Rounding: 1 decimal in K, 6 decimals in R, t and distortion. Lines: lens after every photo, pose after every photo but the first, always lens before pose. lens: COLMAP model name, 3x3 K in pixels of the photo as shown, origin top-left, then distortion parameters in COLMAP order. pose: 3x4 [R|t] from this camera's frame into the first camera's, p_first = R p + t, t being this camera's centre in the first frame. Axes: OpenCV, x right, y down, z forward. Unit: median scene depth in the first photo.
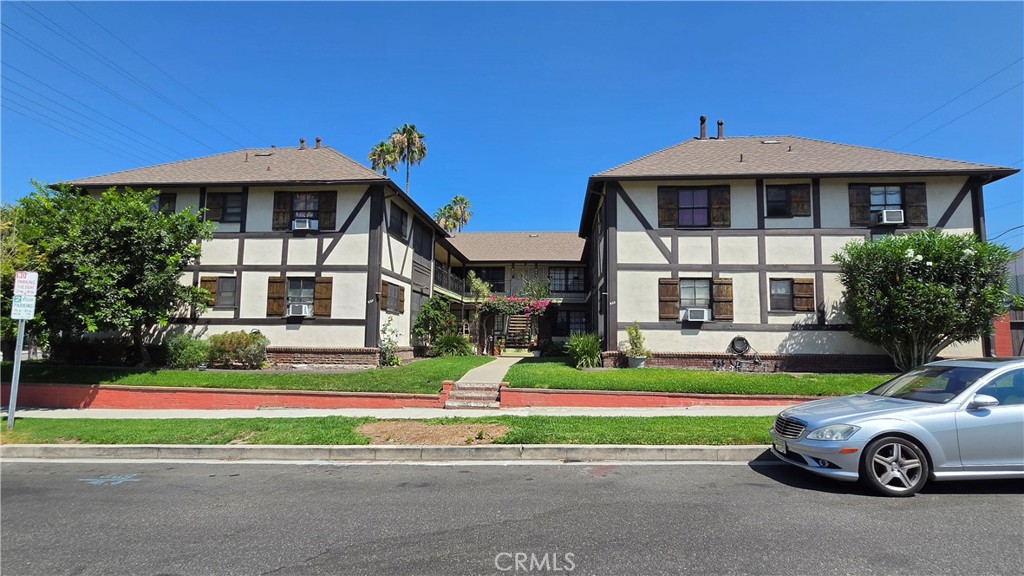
lens RADIAL K [[505.8, 0, 512.7], [0, 505.8, 294.1], [0, 0, 1]] dist [-0.003345, 0.000855]
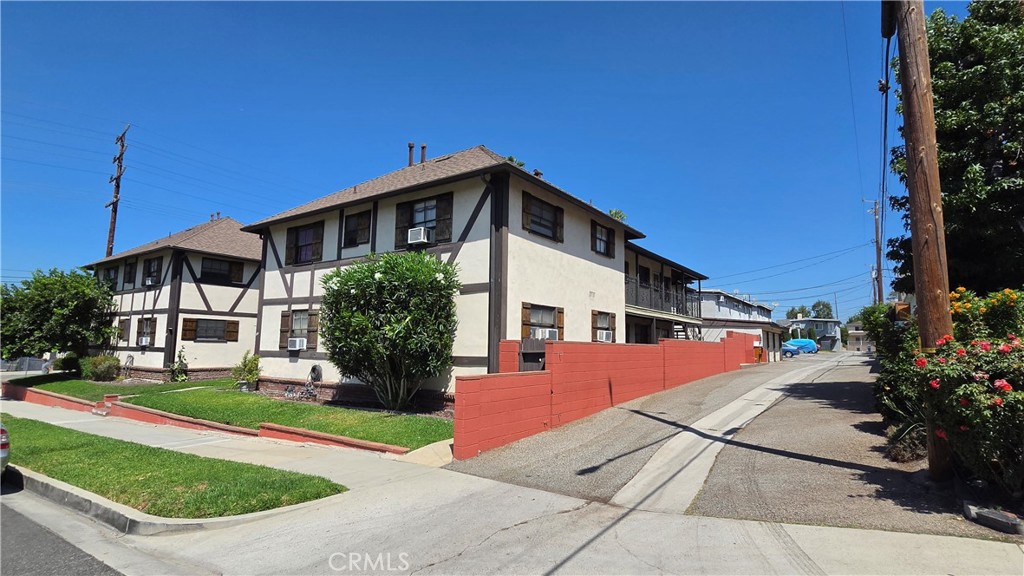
lens RADIAL K [[505.8, 0, 514.9], [0, 505.8, 295.2], [0, 0, 1]] dist [-0.003345, 0.000855]
pose [[0.866175, -0.051917, -0.497037, 1.290293], [0.039887, 0.998598, -0.034797, -0.007322], [0.498147, 0.010315, 0.867031, 0.287217]]
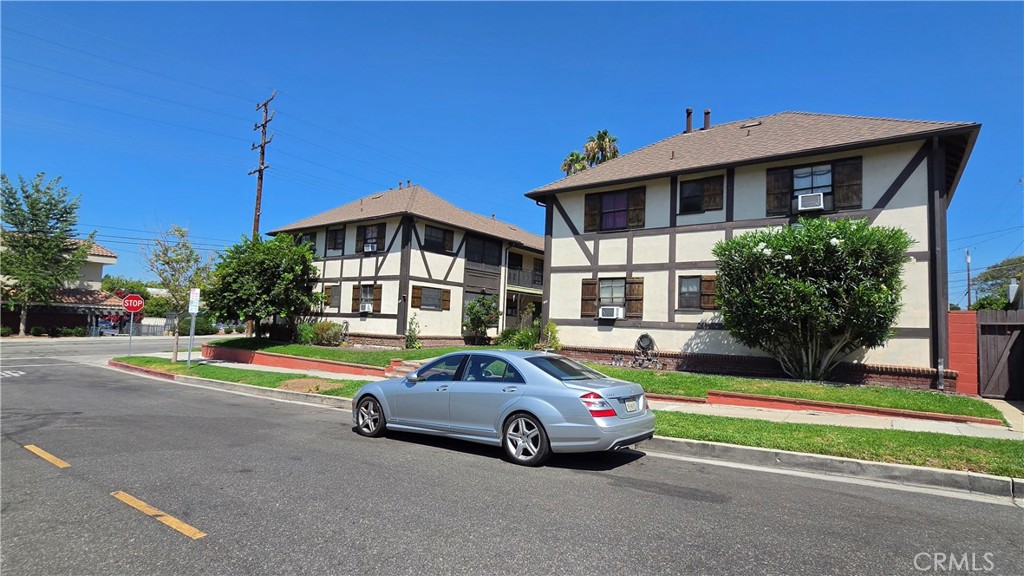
lens RADIAL K [[505.8, 0, 511.7], [0, 505.8, 294.1], [0, 0, 1]] dist [-0.003345, 0.000855]
pose [[0.852021, -0.012666, -0.523354, 0.731908], [0.017635, 0.999834, 0.004513, -0.006505], [0.523211, -0.013074, 0.852103, -0.016891]]
